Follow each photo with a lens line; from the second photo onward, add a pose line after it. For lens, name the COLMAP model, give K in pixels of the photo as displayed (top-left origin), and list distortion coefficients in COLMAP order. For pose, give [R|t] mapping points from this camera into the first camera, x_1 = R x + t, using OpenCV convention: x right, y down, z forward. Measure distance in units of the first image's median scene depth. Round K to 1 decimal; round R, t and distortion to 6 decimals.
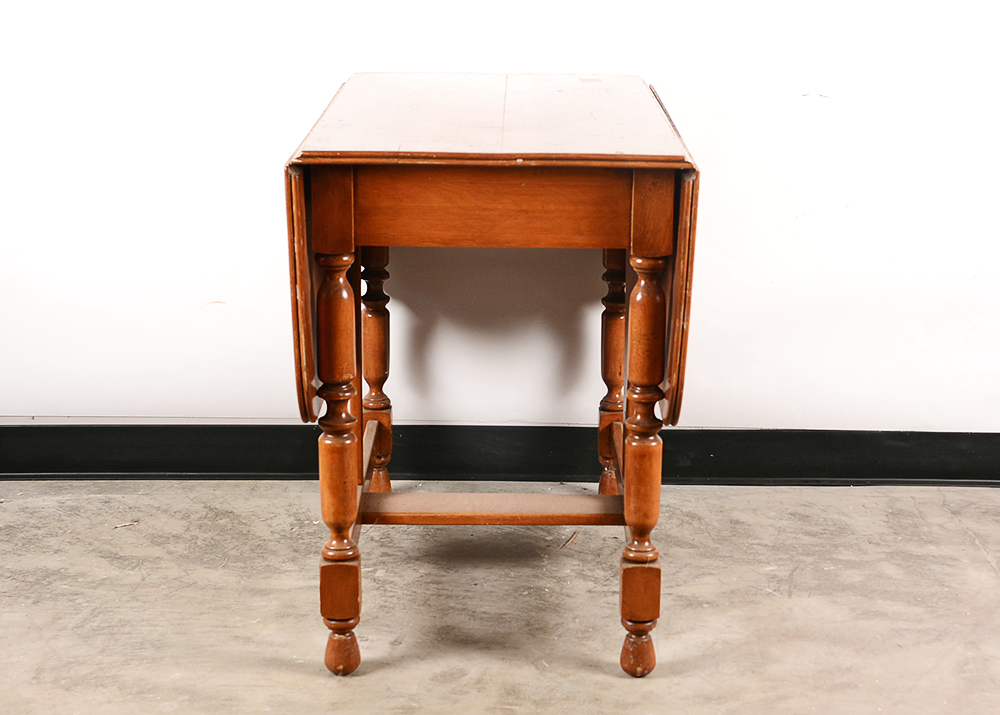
lens RADIAL K [[1916.1, 0, 503.4], [0, 1916.1, 358.3], [0, 0, 1]] dist [0.055034, 0.000000]
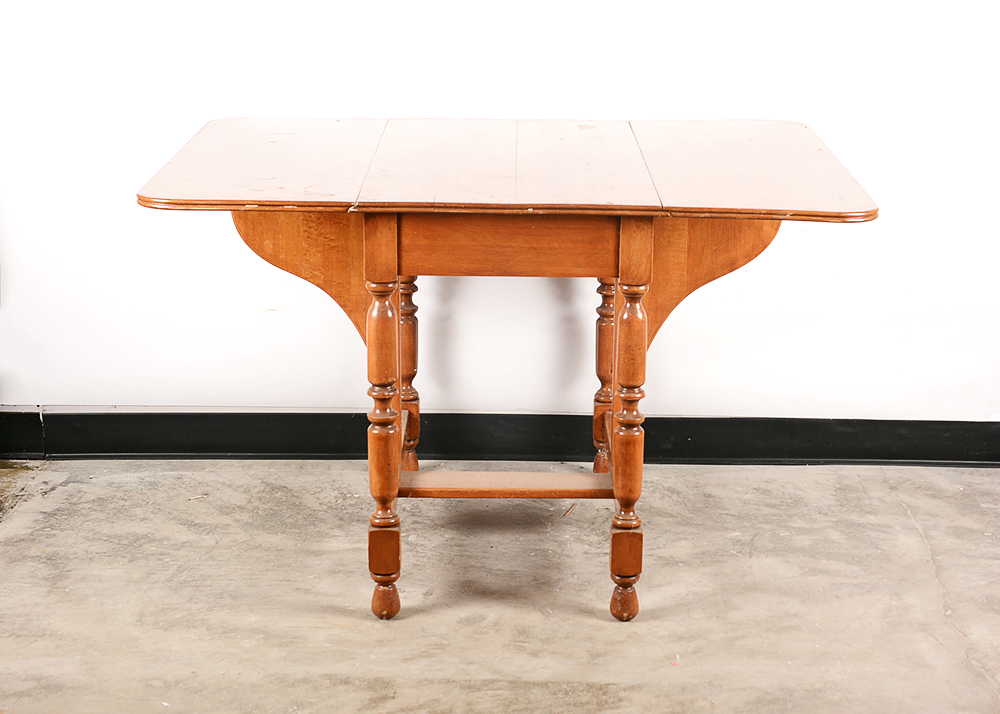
lens RADIAL K [[1916.1, 0, 499.1], [0, 1916.1, 357.3], [0, 0, 1]] dist [0.055034, 0.000000]
pose [[0.999999, 0.001046, -0.001099, -0.008687], [-0.001030, 0.999894, 0.014544, -0.019971], [0.001114, -0.014542, 0.999894, -0.213602]]
